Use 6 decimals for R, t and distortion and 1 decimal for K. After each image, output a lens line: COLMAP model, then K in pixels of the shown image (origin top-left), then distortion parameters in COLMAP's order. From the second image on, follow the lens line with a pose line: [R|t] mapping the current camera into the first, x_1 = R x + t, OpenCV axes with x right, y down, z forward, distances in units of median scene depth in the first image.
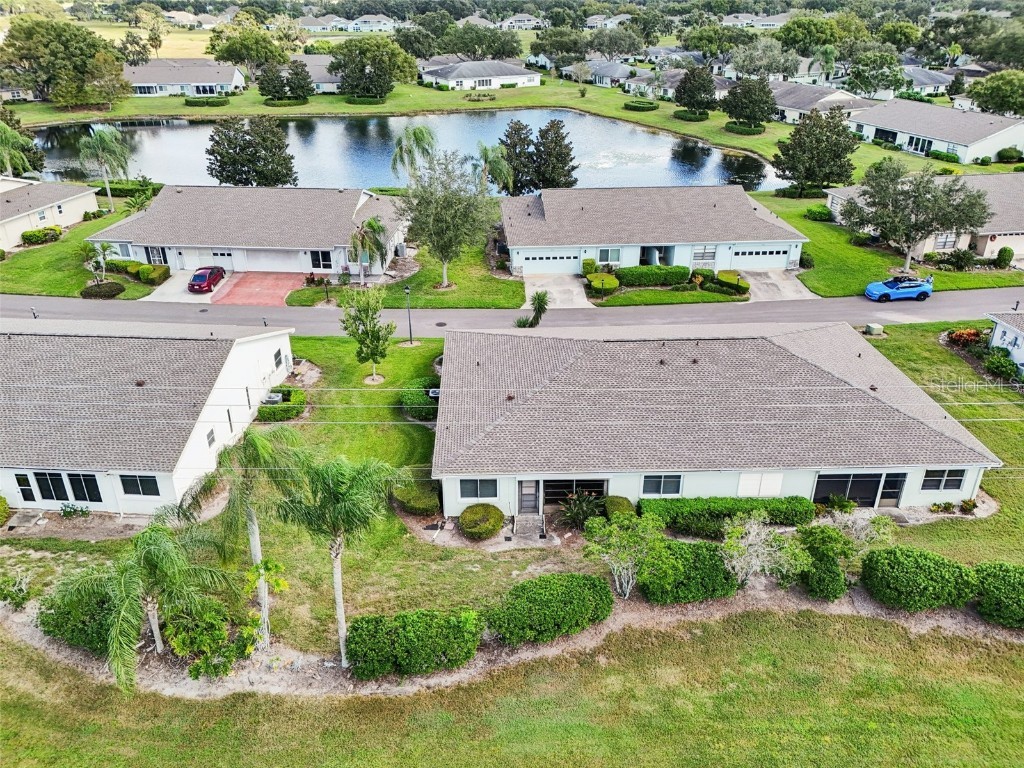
lens RADIAL K [[780.5, 0, 512.0], [0, 780.5, 384.0], [0, 0, 1]] dist [0.076450, -0.080749]
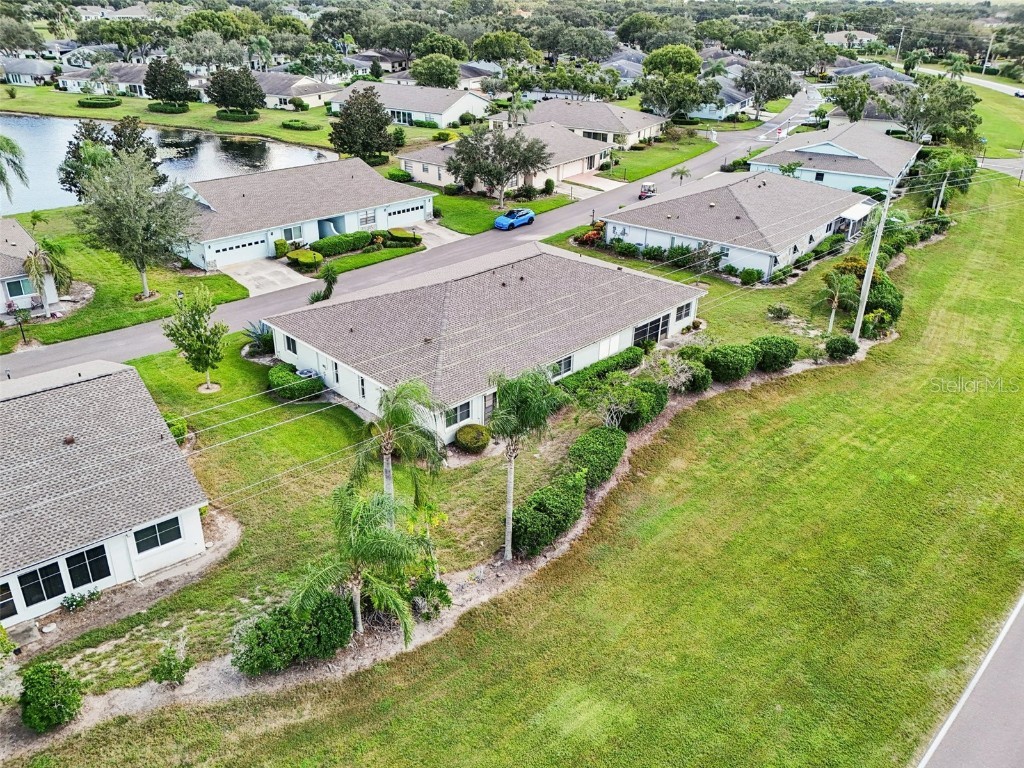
lens RADIAL K [[770.9, 0, 515.8], [0, 770.9, 365.4], [0, 0, 1]] dist [0.060479, -0.072727]
pose [[0.724911, -0.284981, 0.627128, -0.369405], [0.288763, 0.952274, 0.098947, -0.013066], [-0.625395, 0.109364, 0.772606, 0.029492]]
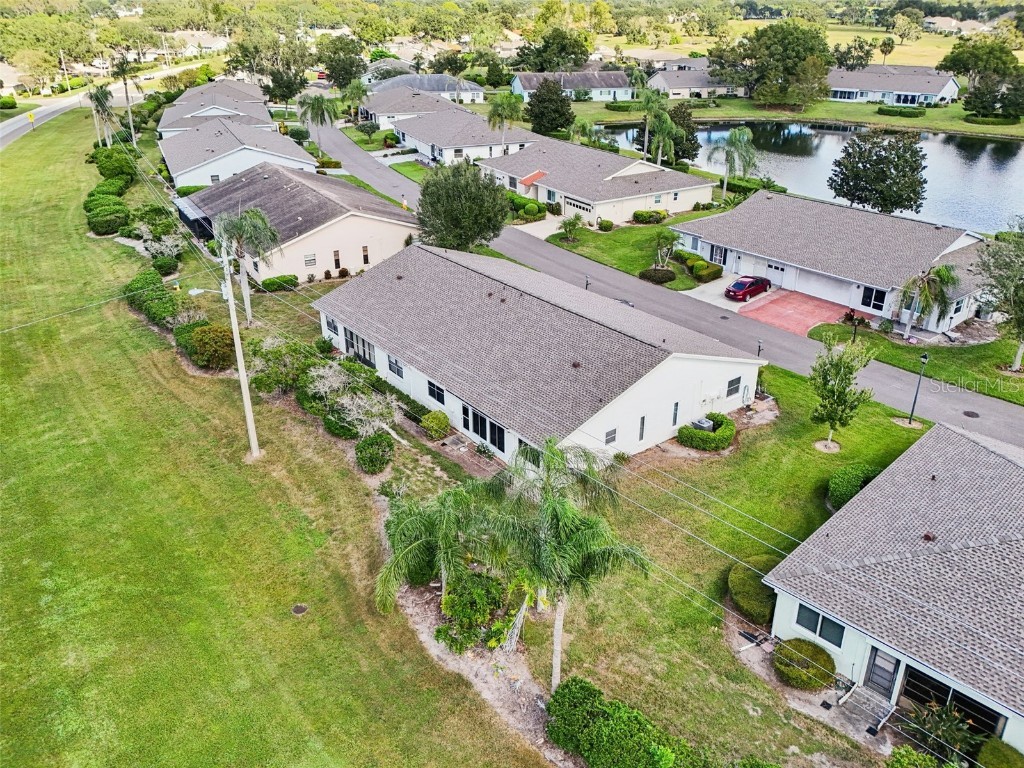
lens RADIAL K [[780.5, 0, 512.0], [0, 780.5, 384.0], [0, 0, 1]] dist [0.076450, -0.080749]
pose [[0.670083, 0.327774, -0.665997, 0.107783], [-0.331311, 0.934962, 0.126804, -0.048394], [0.664245, 0.135683, 0.735098, 0.101263]]
